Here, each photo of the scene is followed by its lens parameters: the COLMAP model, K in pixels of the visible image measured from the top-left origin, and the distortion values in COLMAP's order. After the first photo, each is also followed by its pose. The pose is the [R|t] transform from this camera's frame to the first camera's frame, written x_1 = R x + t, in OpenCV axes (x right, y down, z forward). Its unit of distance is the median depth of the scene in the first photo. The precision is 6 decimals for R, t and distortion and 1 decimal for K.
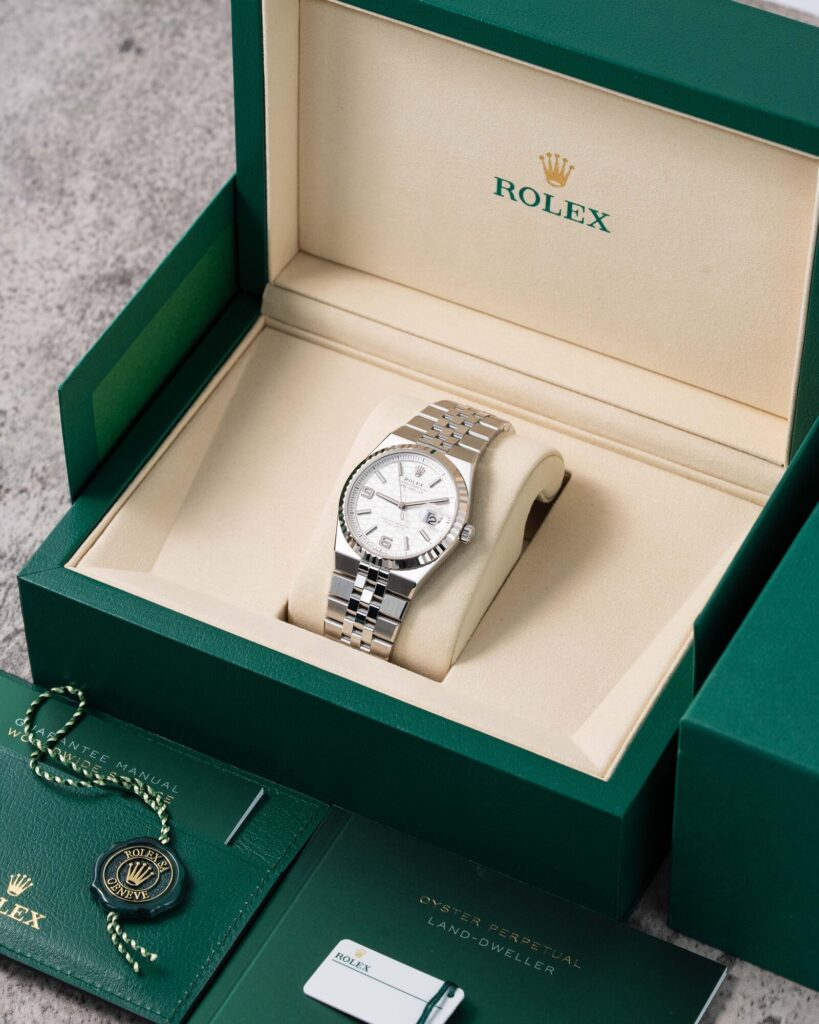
lens RADIAL K [[6131.2, 0, 409.4], [0, 6131.2, 511.7], [0, 0, 1]] dist [-0.136354, 0.000000]
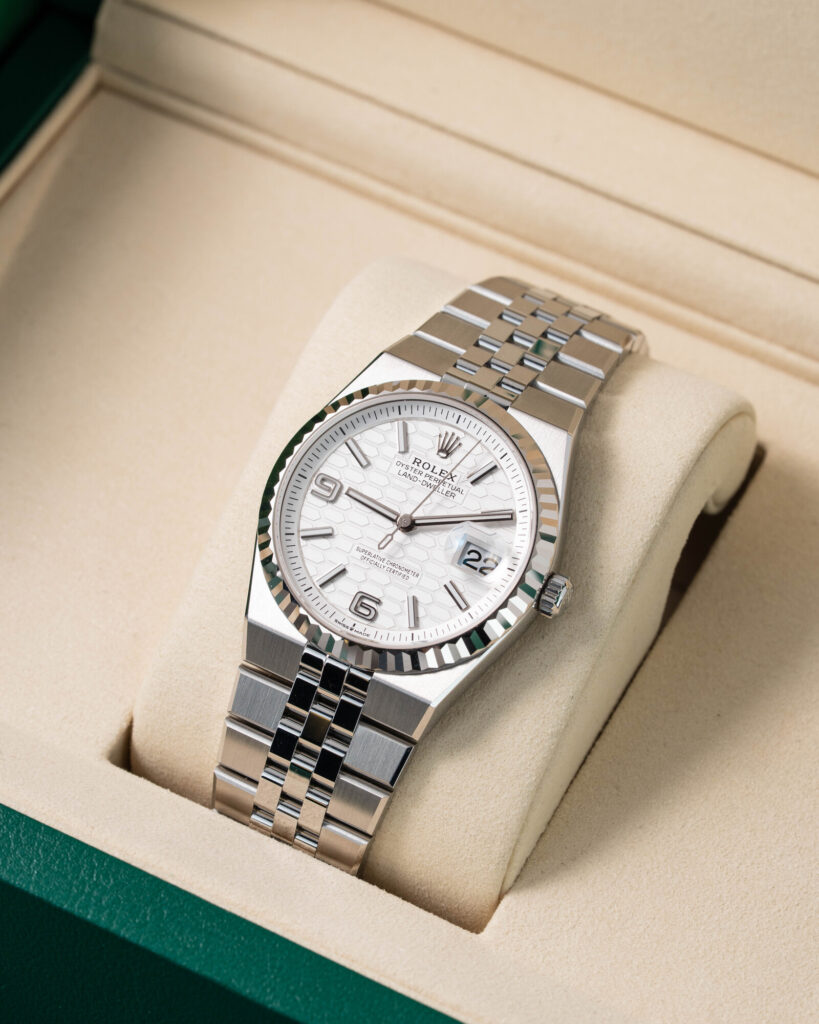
lens RADIAL K [[6131.2, 0, 409.7], [0, 6131.2, 512.6], [0, 0, 1]] dist [-0.136354, 0.000000]
pose [[0.998217, 0.041687, 0.042719, -0.019487], [-0.043775, 0.997831, 0.049172, -0.023093], [-0.040576, -0.050954, 0.997876, 0.563344]]
